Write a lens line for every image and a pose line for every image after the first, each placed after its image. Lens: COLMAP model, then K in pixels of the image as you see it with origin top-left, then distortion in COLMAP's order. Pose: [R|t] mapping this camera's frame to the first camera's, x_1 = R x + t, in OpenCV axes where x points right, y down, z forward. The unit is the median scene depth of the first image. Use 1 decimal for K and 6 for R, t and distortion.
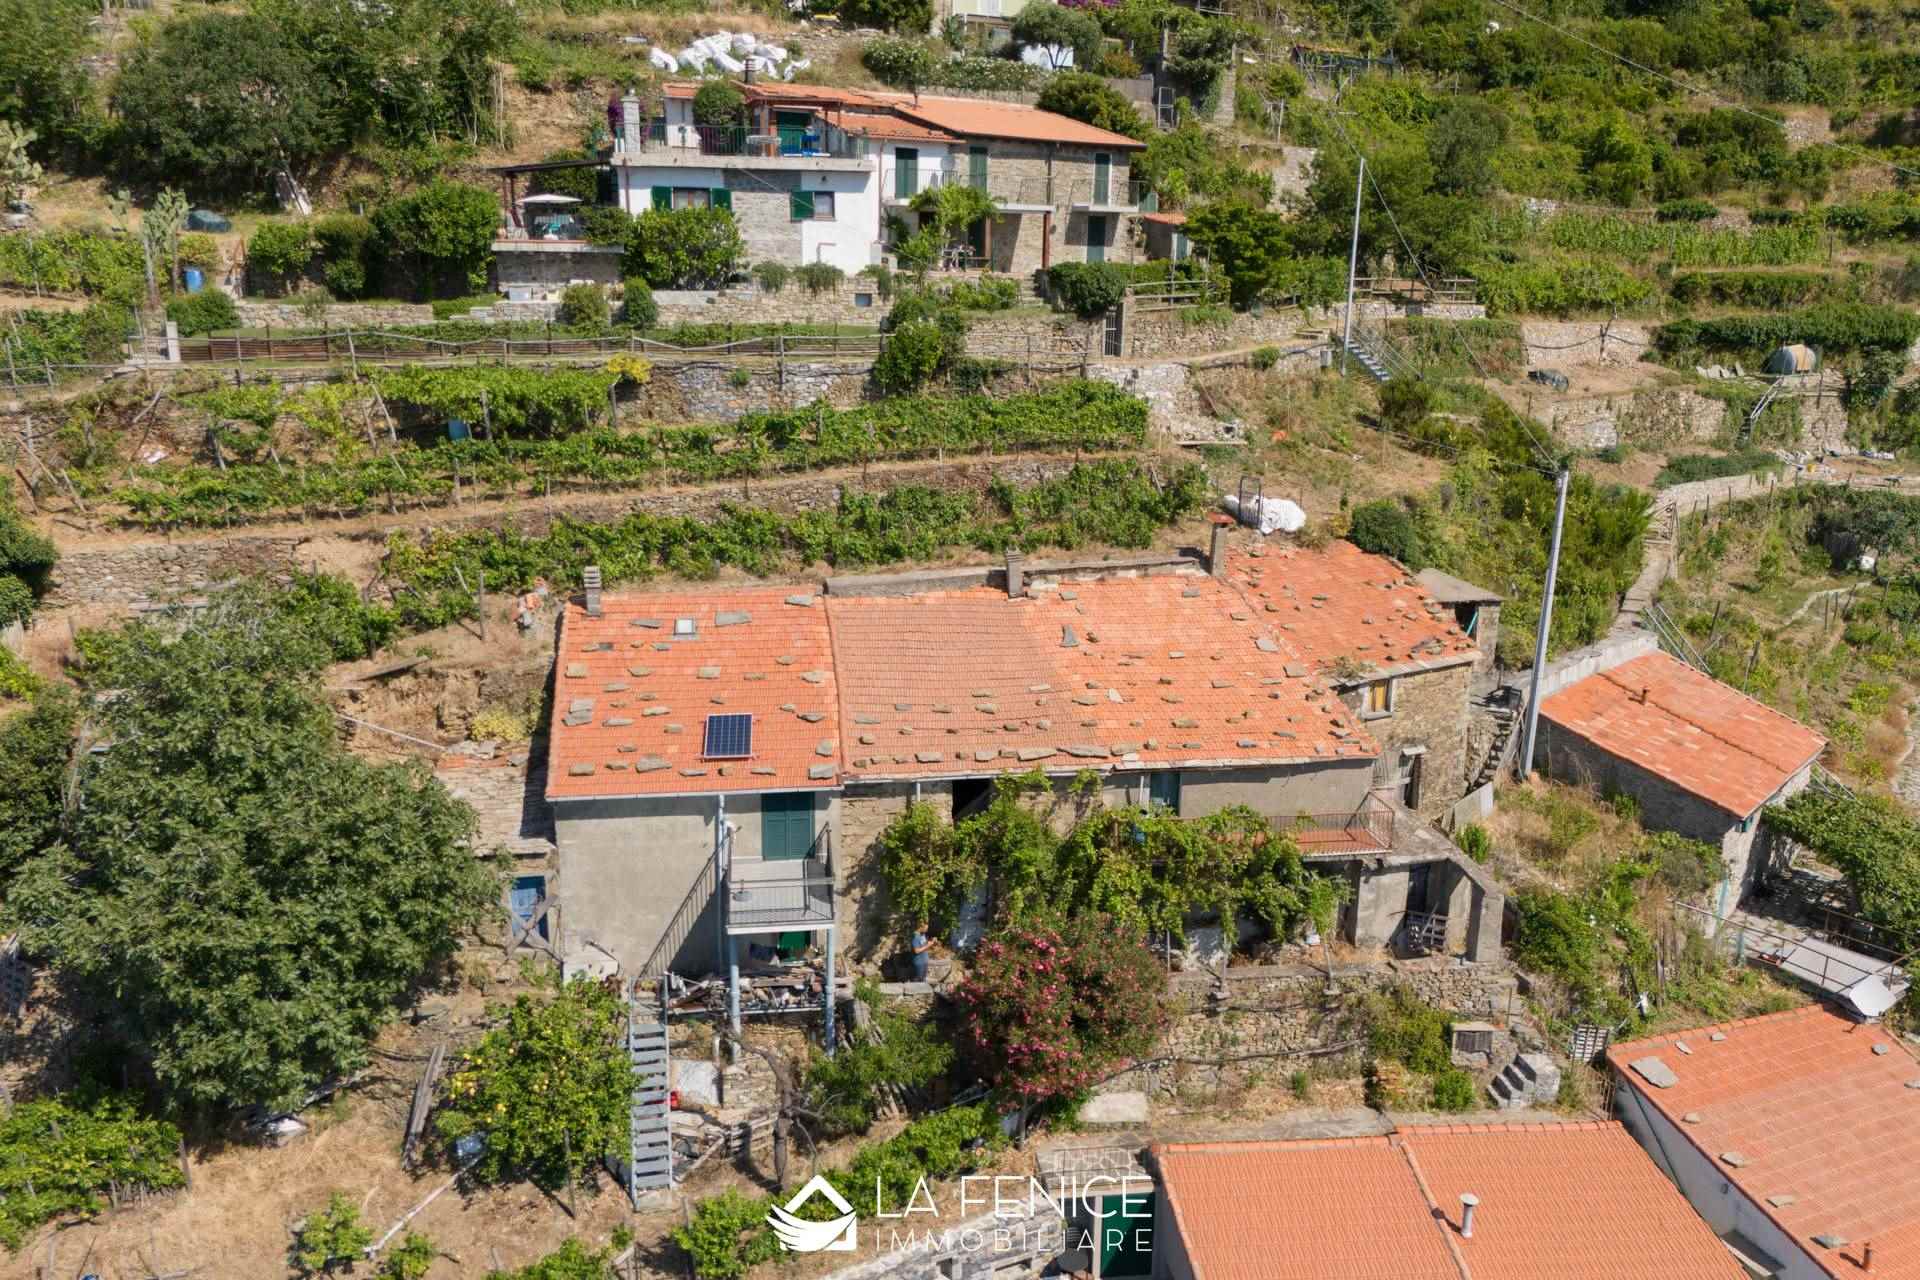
lens RADIAL K [[1388.7, 0, 952.7], [0, 1388.7, 677.0], [0, 0, 1]] dist [0.052070, -0.045617]
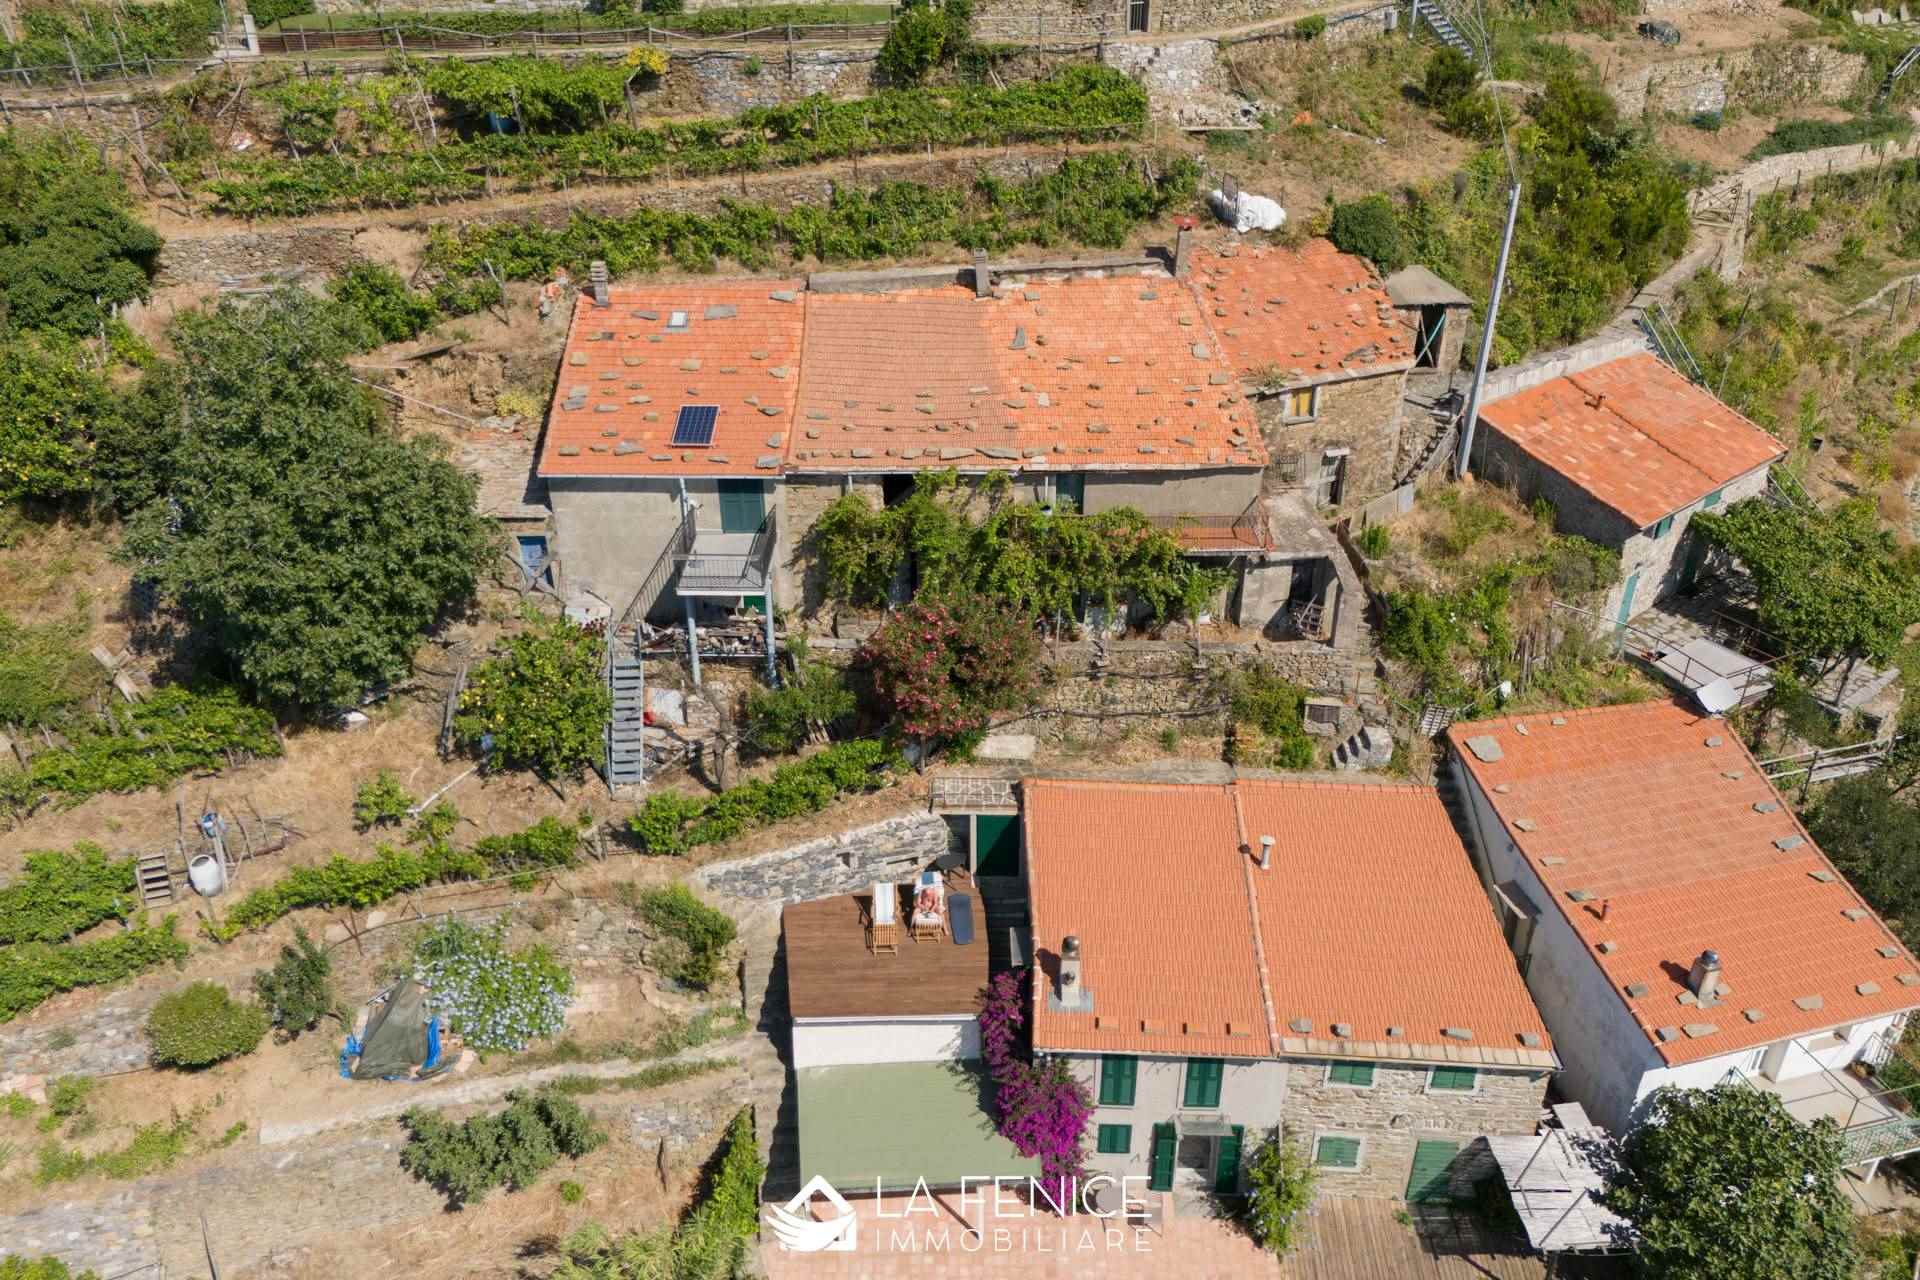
lens RADIAL K [[1350.7, 0, 960.0], [0, 1350.7, 640.0], [0, 0, 1]] dist [0.047617, -0.039876]
pose [[0.990296, 0.060846, -0.124946, 0.188307], [-0.027826, 0.967666, 0.250696, -0.065924], [0.136160, -0.244786, 0.959969, -0.097395]]
